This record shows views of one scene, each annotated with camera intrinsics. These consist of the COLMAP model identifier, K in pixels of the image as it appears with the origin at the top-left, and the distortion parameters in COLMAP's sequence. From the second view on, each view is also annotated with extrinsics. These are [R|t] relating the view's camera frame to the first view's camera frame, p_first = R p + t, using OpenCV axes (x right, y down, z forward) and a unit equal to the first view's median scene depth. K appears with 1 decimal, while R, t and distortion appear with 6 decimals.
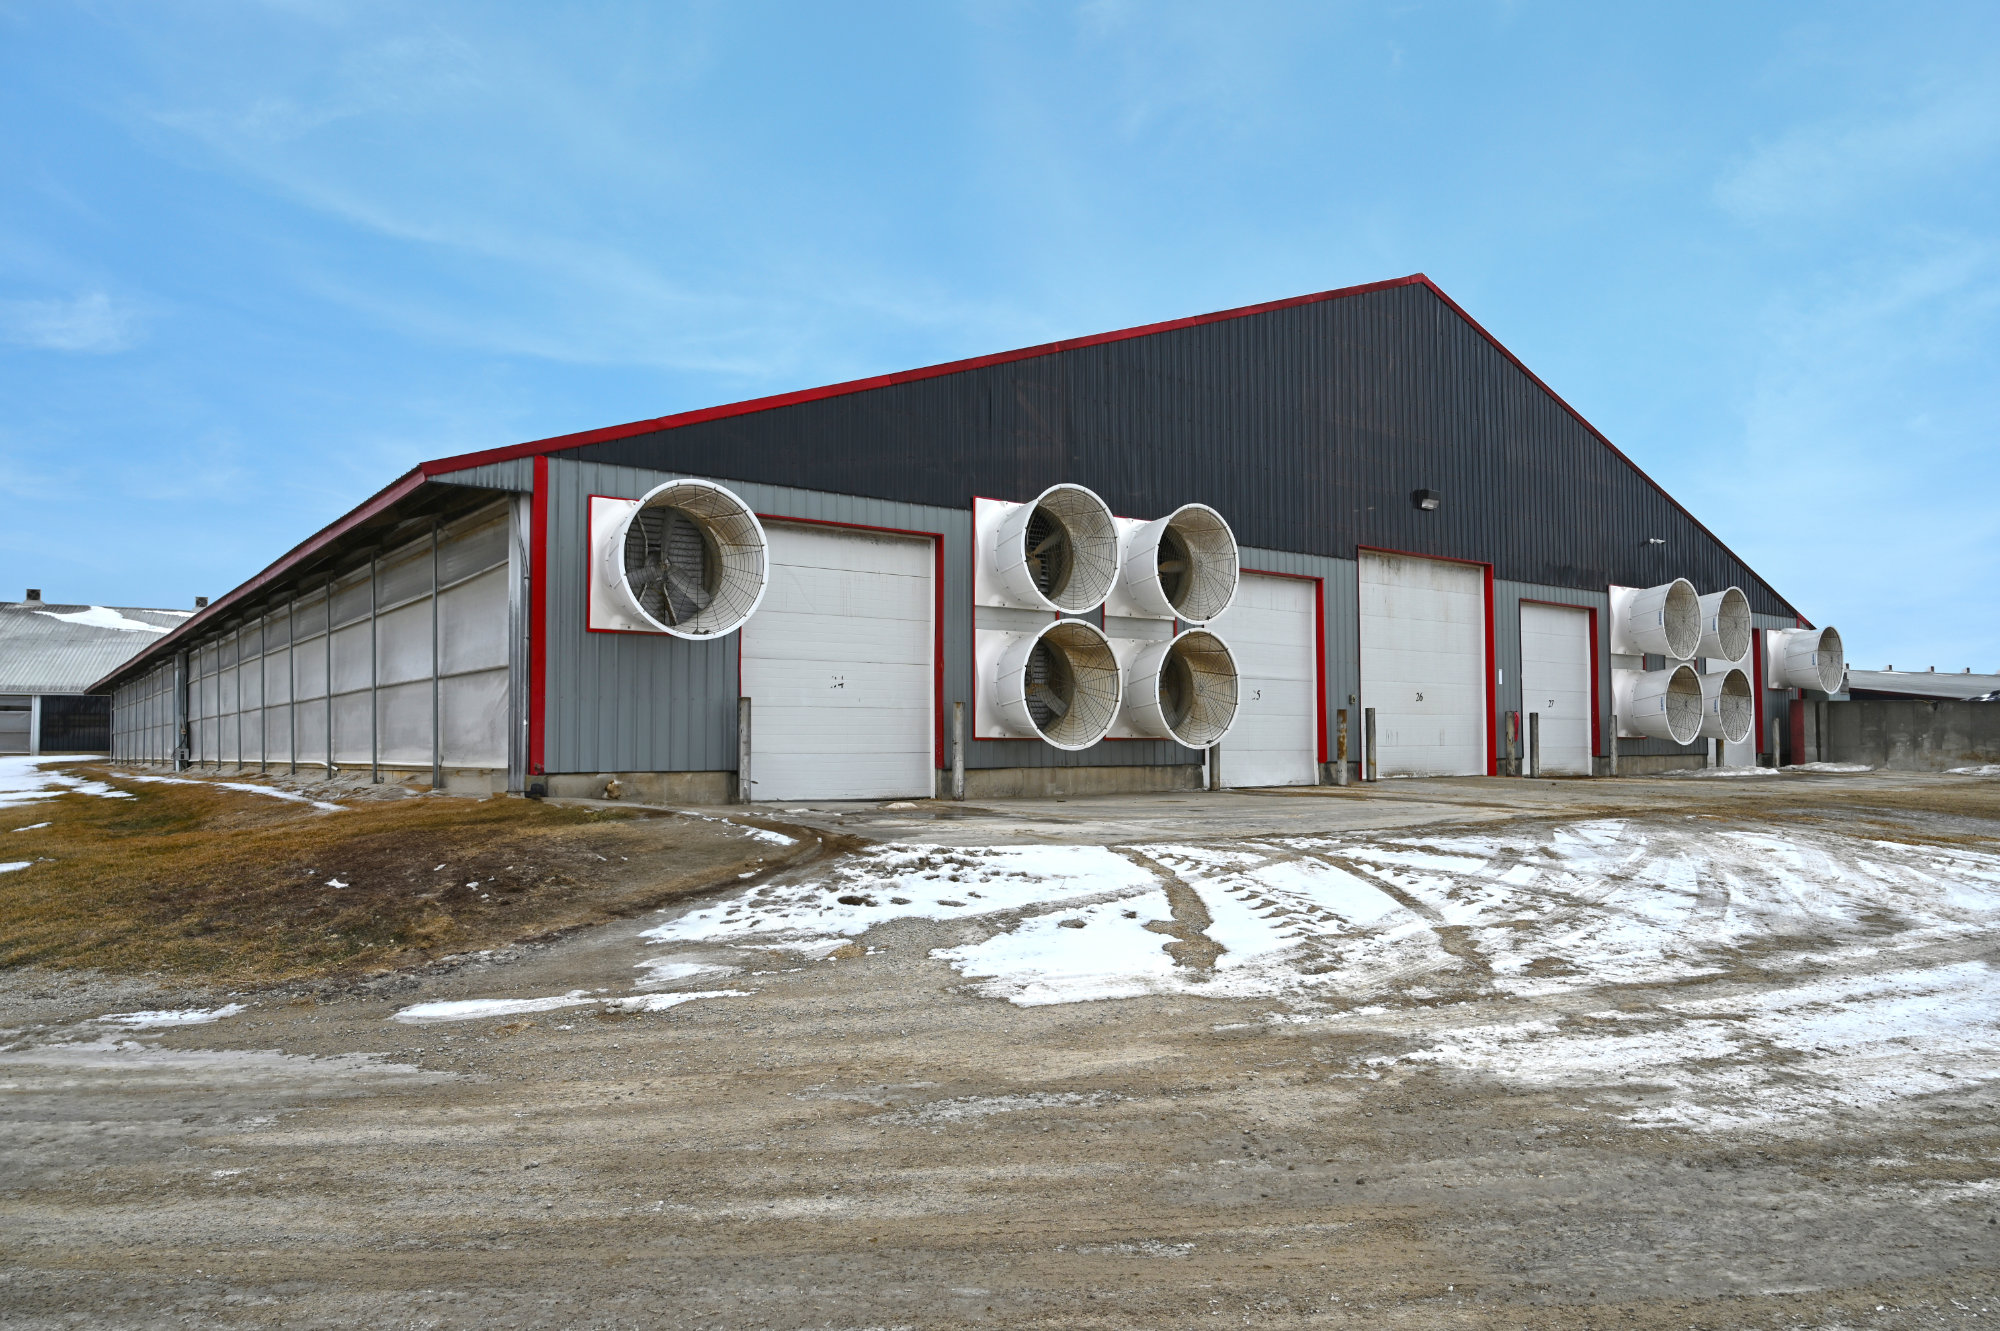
lens RADIAL K [[1355.2, 0, 1000.0], [0, 1355.2, 665.5], [0, 0, 1]] dist [-0.008473, 0.005286]
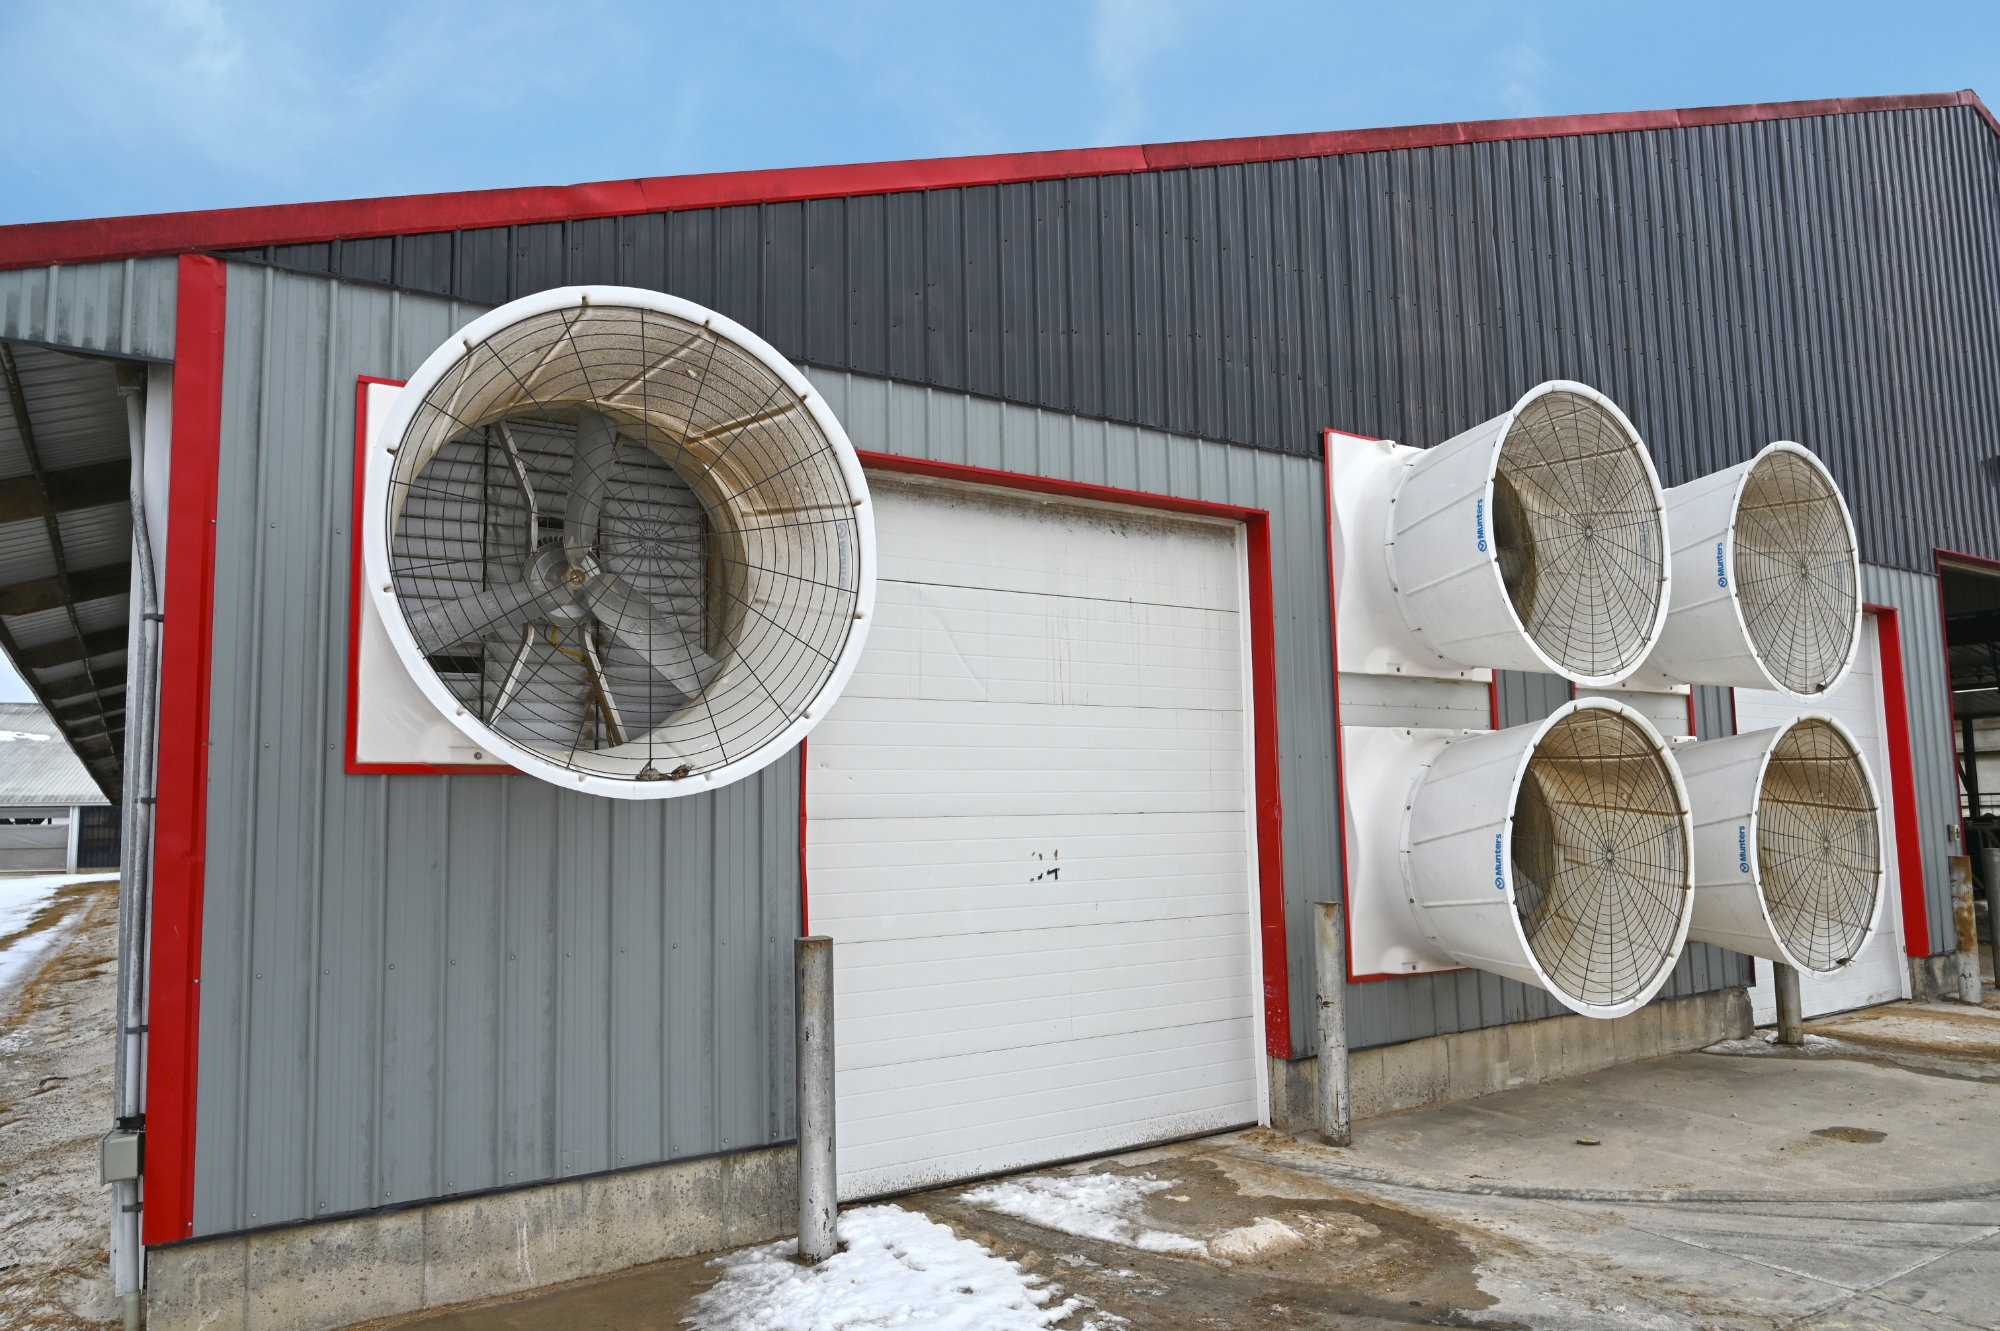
lens RADIAL K [[1355.2, 0, 1000.0], [0, 1355.2, 665.5], [0, 0, 1]] dist [-0.008473, 0.005286]
pose [[0.996942, -0.026647, -0.073460, -0.098094], [0.022401, 0.998063, -0.058033, -0.024001], [0.074864, 0.056210, 0.995608, 0.565072]]
